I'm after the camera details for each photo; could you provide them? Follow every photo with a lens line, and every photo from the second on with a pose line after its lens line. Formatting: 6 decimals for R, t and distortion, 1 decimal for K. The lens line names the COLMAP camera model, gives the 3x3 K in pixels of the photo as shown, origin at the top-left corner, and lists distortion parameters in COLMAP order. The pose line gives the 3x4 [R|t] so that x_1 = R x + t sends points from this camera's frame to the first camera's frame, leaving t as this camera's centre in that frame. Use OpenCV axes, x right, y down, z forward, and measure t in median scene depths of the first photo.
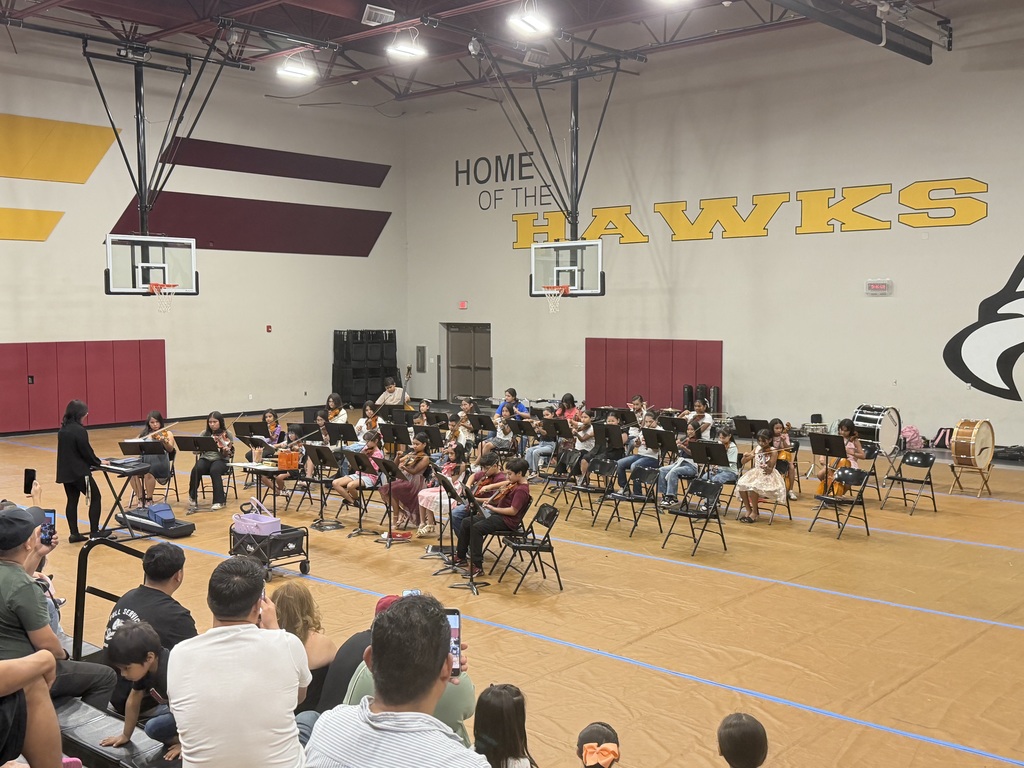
lens RADIAL K [[1103.5, 0, 502.4], [0, 1103.5, 388.0], [0, 0, 1]] dist [0.093605, 0.000000]
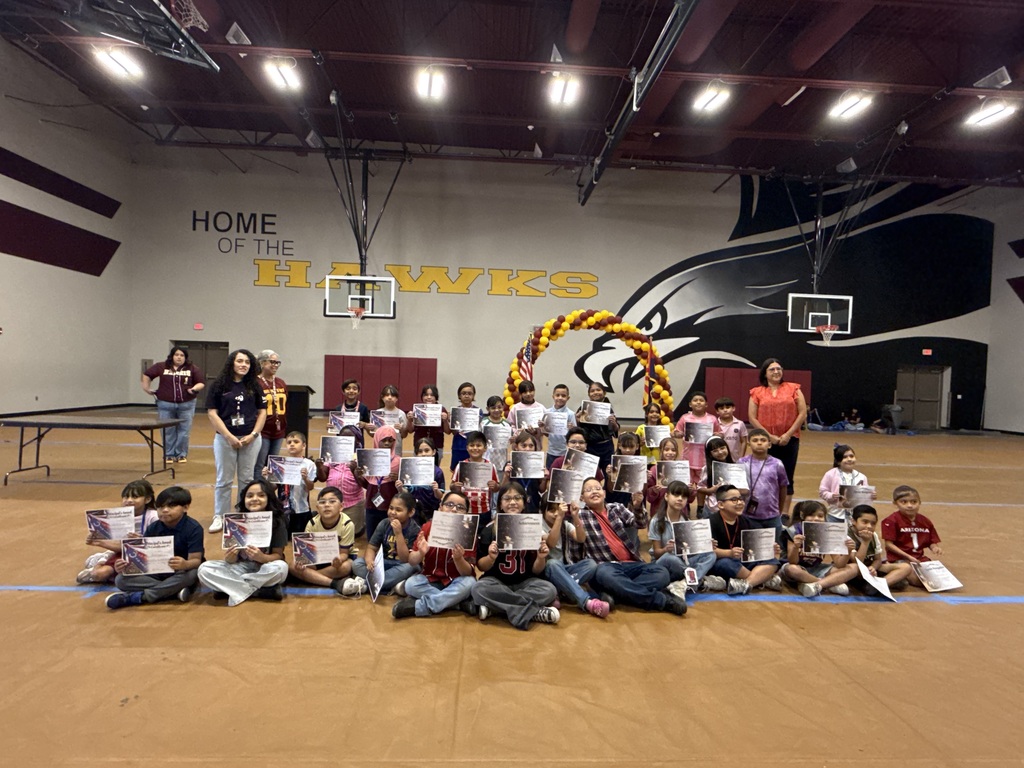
lens RADIAL K [[532.1, 0, 510.9], [0, 532.1, 384.9], [0, 0, 1]] dist [0.001825, -0.000383]
pose [[0.713792, 0.011701, 0.700260, -0.259088], [0.019526, 0.999139, -0.036599, 0.024199], [-0.700086, 0.039797, 0.712949, 0.424354]]
